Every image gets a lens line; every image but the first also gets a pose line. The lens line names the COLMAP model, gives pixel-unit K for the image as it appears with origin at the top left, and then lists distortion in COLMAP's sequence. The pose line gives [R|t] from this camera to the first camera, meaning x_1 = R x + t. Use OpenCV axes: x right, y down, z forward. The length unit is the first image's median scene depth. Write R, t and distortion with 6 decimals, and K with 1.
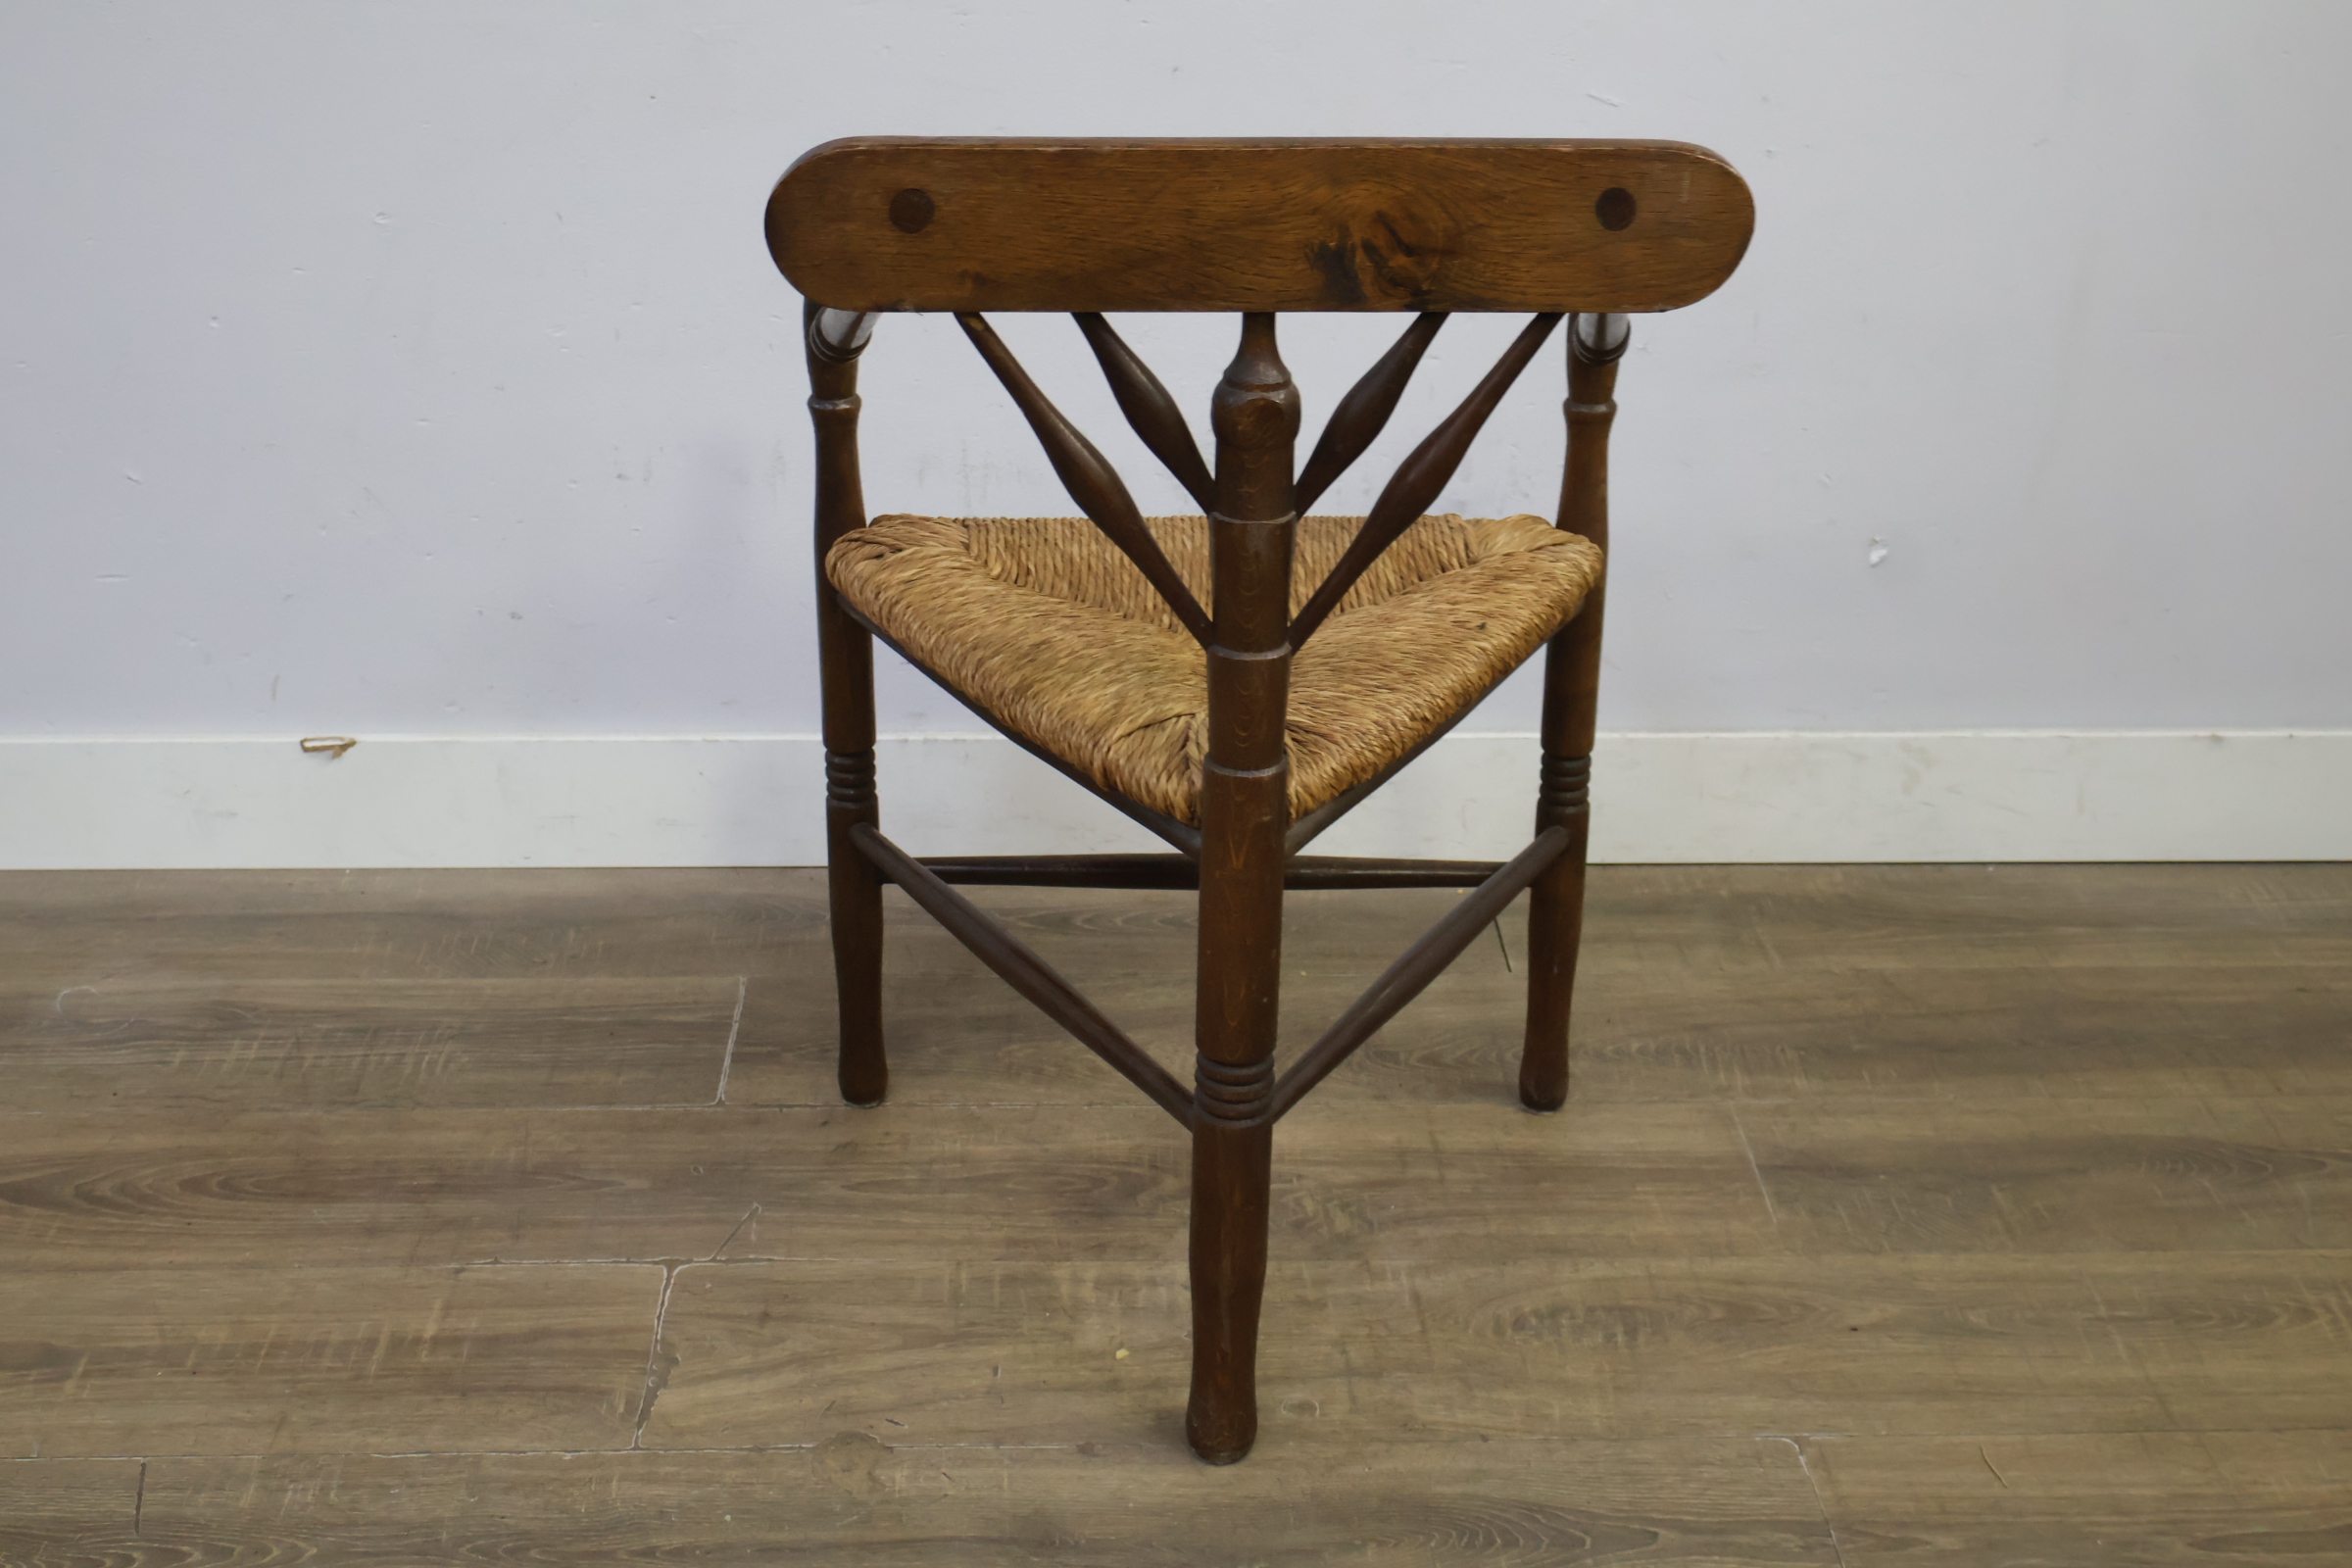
lens RADIAL K [[3091.2, 0, 1174.4], [0, 3091.2, 778.9], [0, 0, 1]] dist [0.006463, 0.000000]
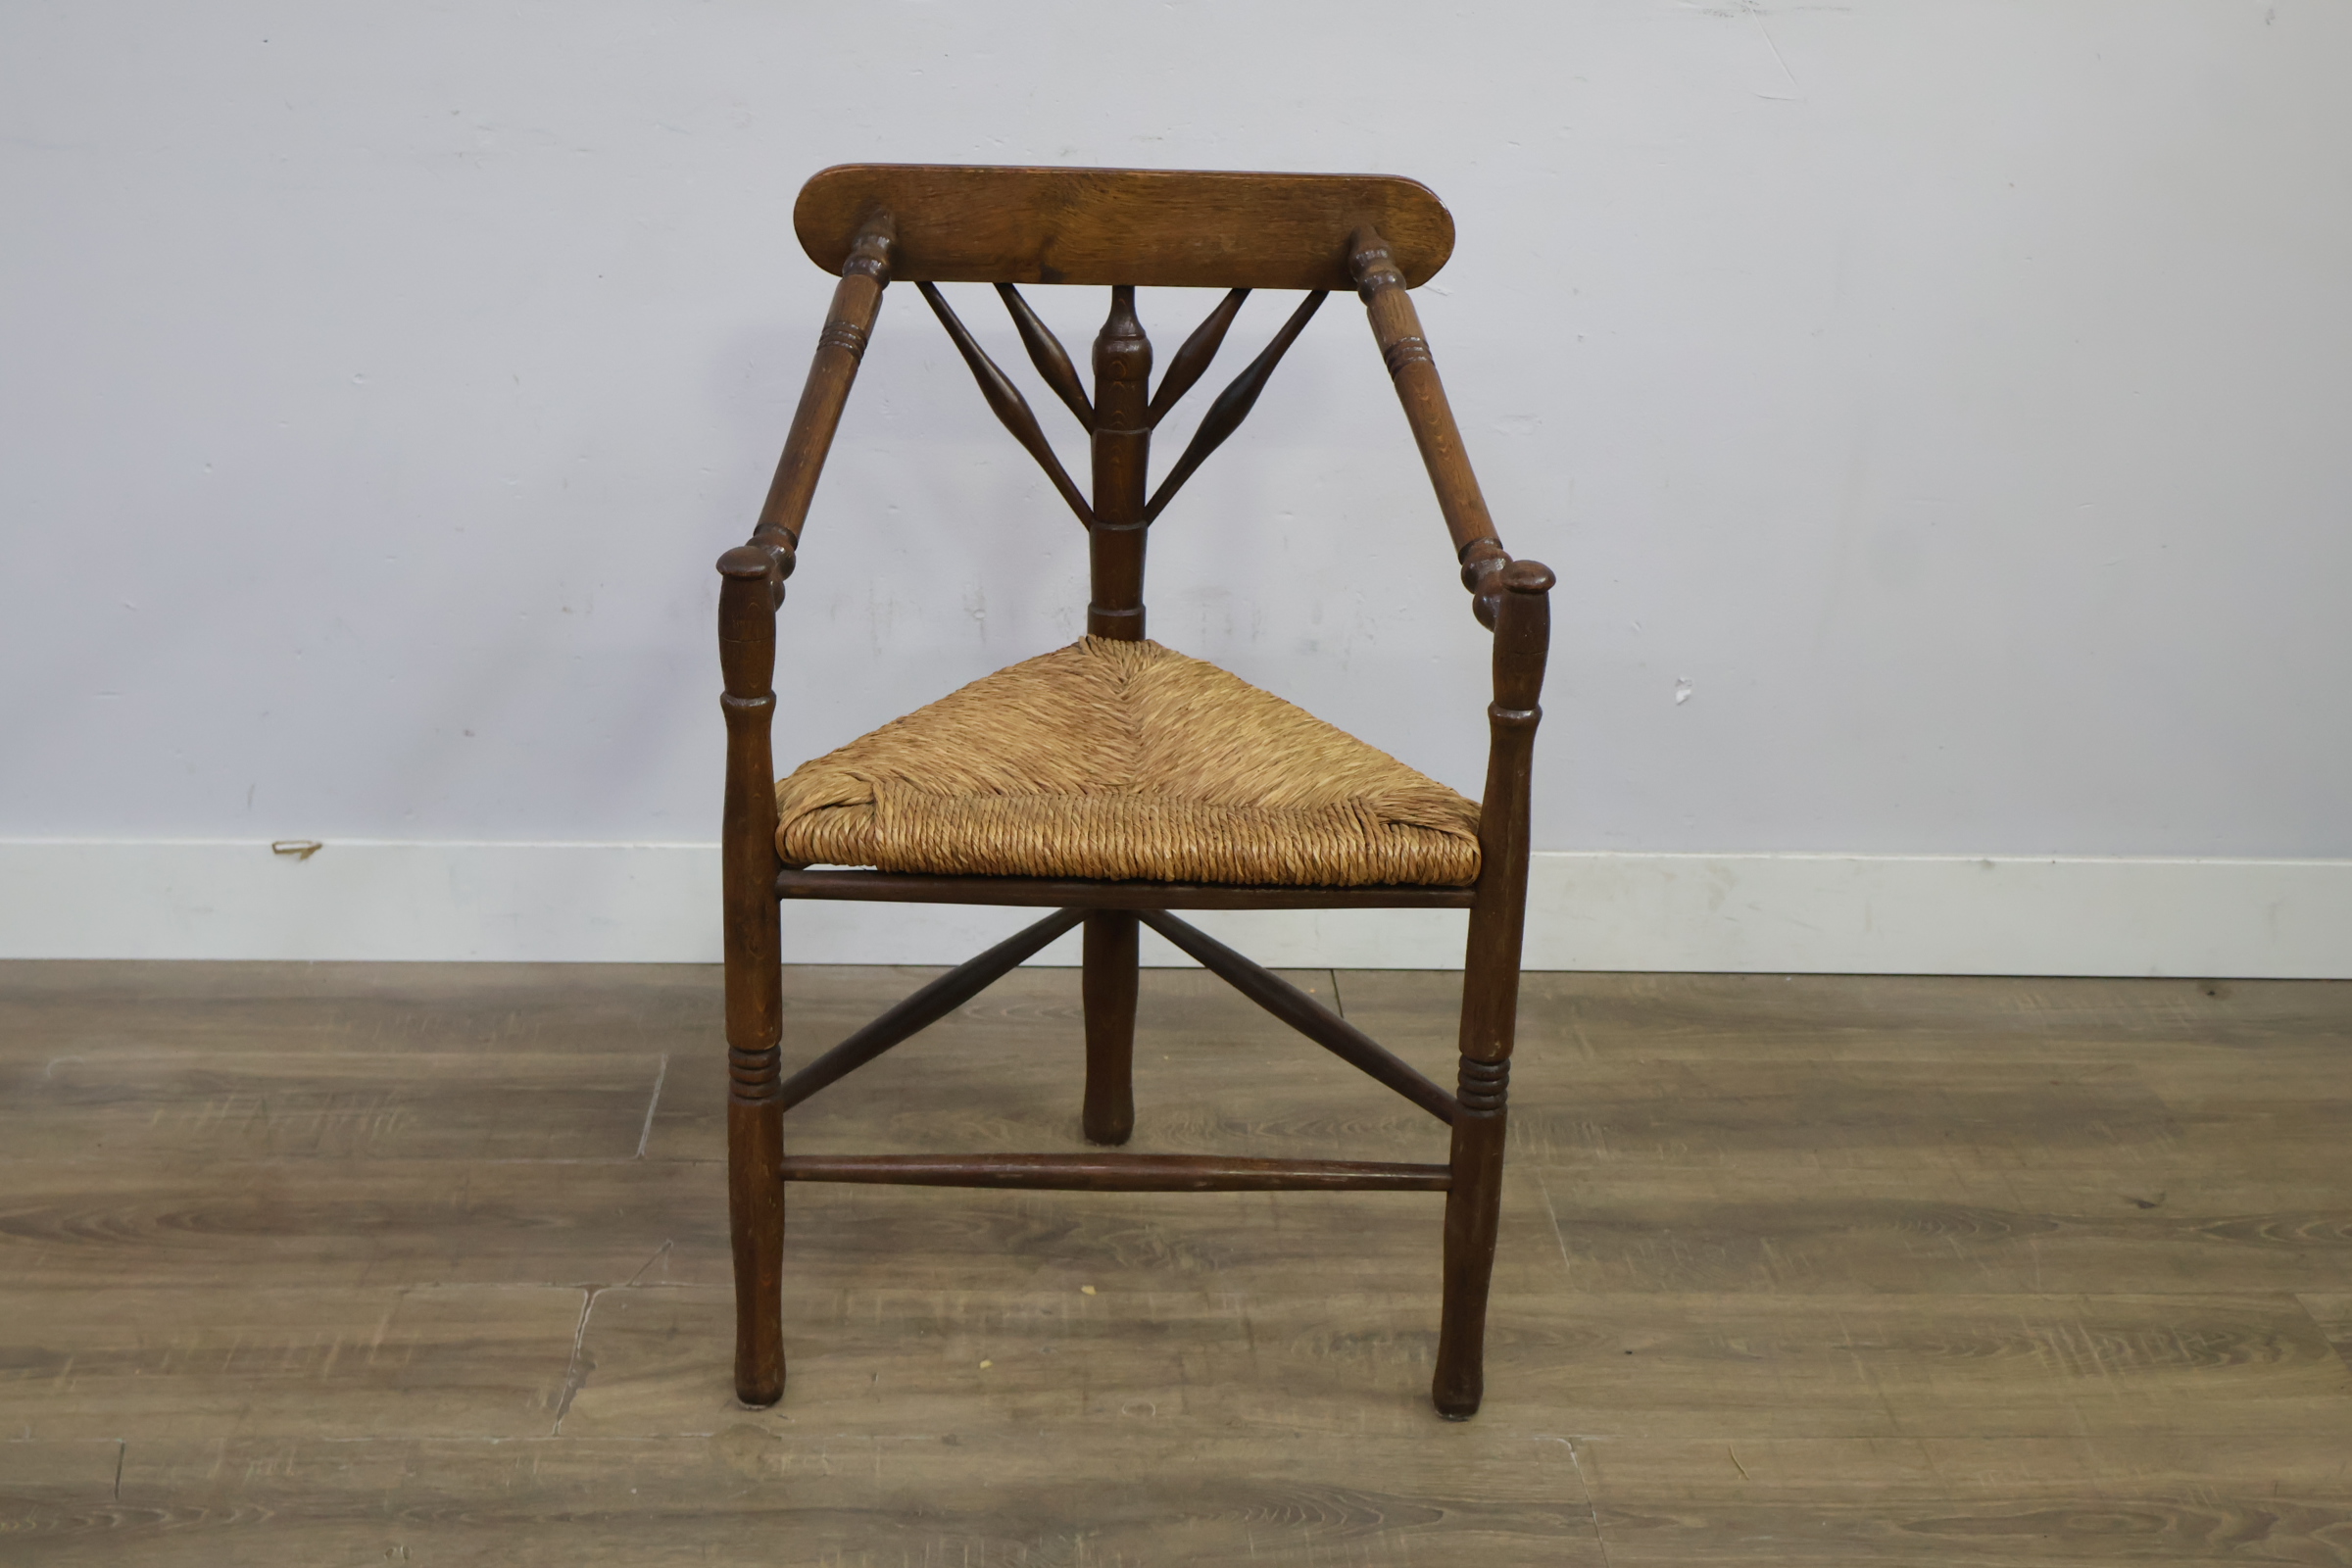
lens RADIAL K [[3091.2, 0, 1167.6], [0, 3091.2, 791.2], [0, 0, 1]] dist [0.006463, 0.000000]
pose [[0.999851, 0.012126, 0.012305, 0.031748], [-0.011323, 0.997927, -0.063358, 0.043647], [-0.013048, 0.063210, 0.997915, -0.143592]]
